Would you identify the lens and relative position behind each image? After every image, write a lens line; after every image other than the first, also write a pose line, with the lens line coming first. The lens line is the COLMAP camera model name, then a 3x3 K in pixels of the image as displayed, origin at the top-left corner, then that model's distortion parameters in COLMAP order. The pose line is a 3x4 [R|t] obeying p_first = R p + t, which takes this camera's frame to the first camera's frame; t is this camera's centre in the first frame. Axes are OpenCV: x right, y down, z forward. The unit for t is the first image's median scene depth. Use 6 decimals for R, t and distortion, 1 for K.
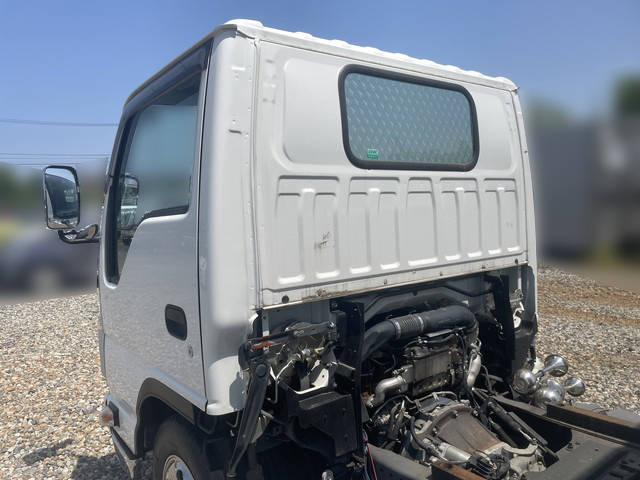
lens RADIAL K [[488.2, 0, 305.8], [0, 488.2, 249.1], [0, 0, 1]] dist [0.035232, -0.029750]
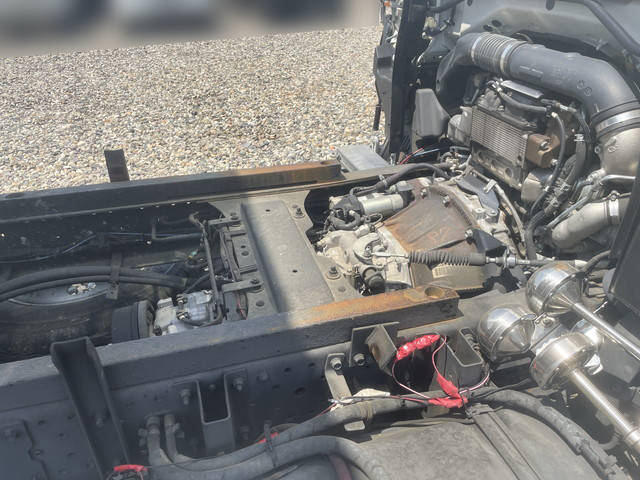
lens RADIAL K [[489.4, 0, 320.9], [0, 489.4, 240.4], [0, 0, 1]] dist [0.064328, -0.079594]
pose [[-0.346925, 0.501144, -0.792779, 0.867249], [-0.056451, 0.832586, 0.551011, 0.018378], [0.936193, 0.235913, -0.260555, 0.959995]]
